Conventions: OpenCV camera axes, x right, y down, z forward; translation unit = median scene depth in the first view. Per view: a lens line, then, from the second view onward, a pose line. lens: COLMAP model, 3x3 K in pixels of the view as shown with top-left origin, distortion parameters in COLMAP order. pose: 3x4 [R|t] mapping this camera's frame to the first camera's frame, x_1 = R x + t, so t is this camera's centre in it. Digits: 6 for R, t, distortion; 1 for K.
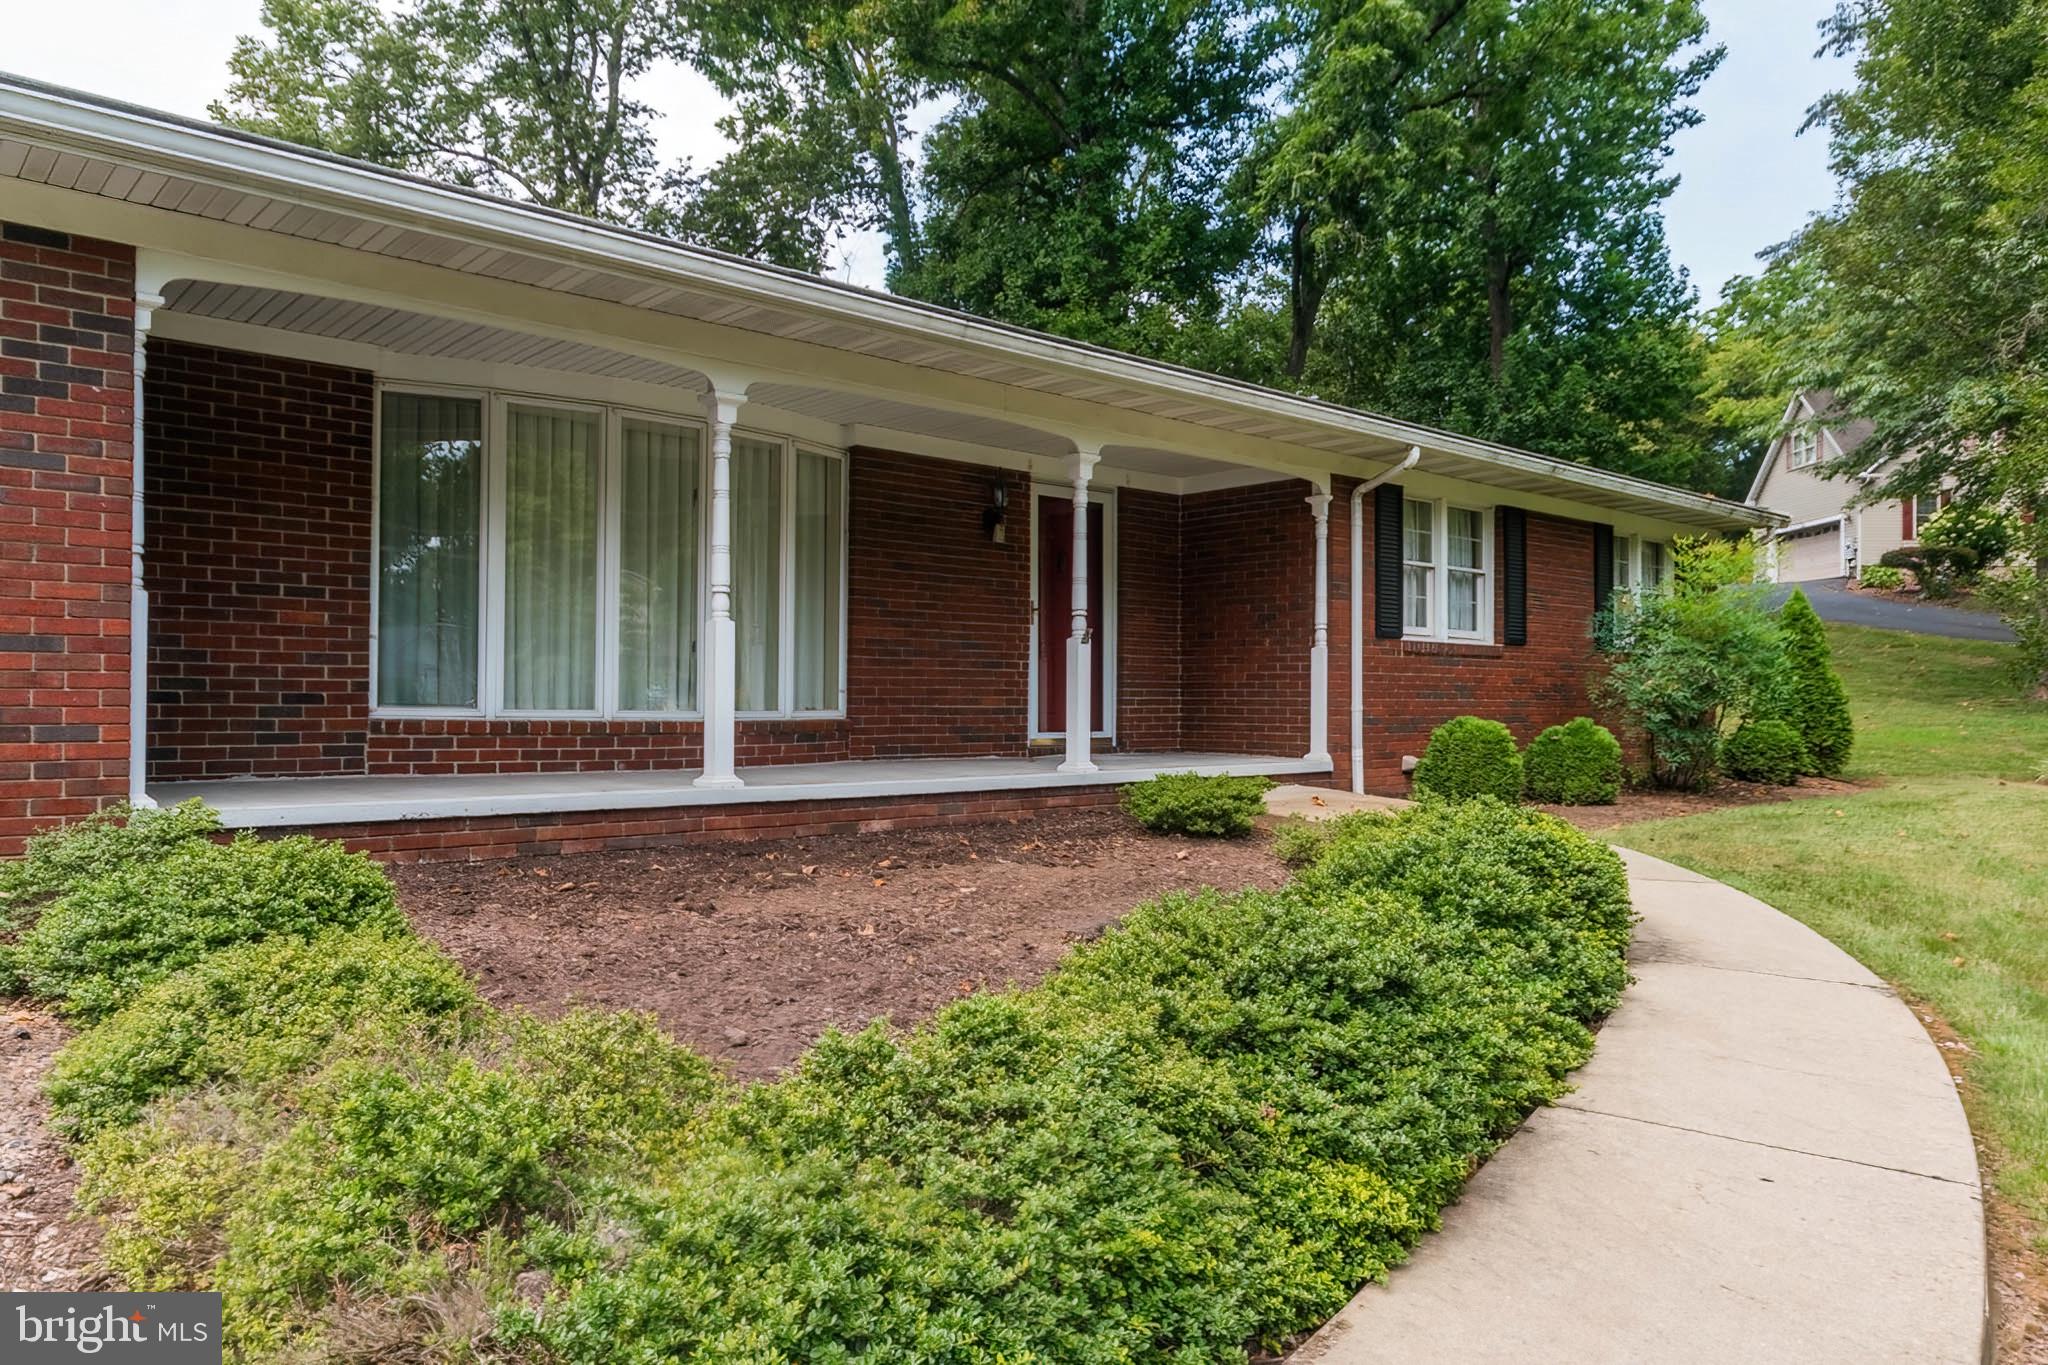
lens RADIAL K [[1390.8, 0, 1024.0], [0, 1390.8, 682.5], [0, 0, 1]] dist [-0.000413, 0.001670]
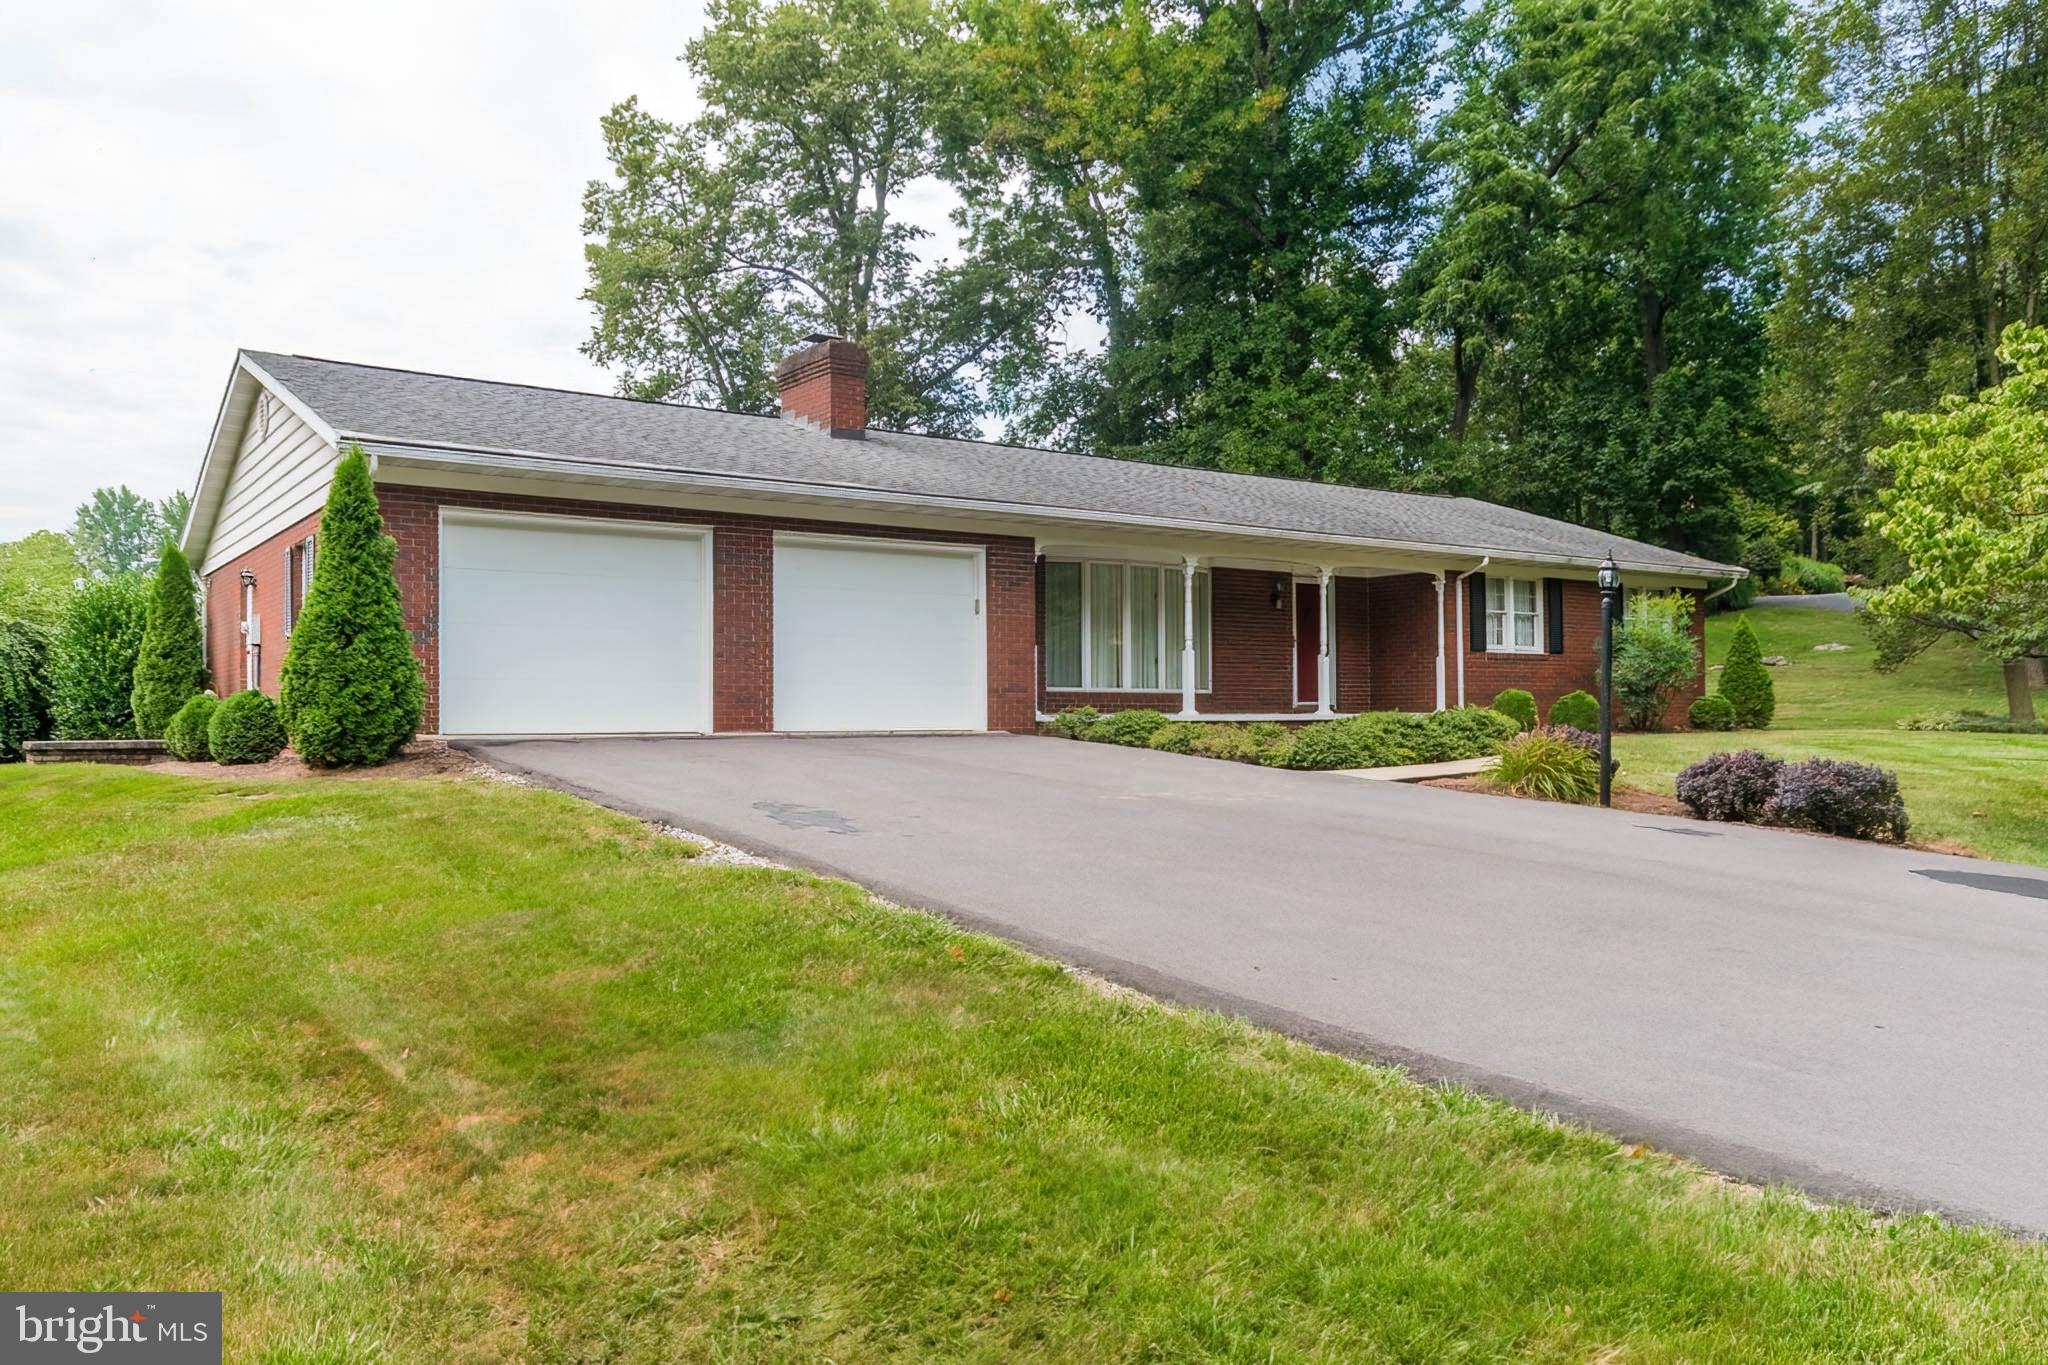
lens RADIAL K [[1653.6, 0, 1024.0], [0, 1653.6, 682.5], [0, 0, 1]] dist [0.004740, -0.014040]
pose [[0.995818, -0.016493, -0.089863, -0.168372], [0.015246, 0.999778, -0.014547, 0.036755], [0.090083, 0.013116, 0.995848, -1.403145]]
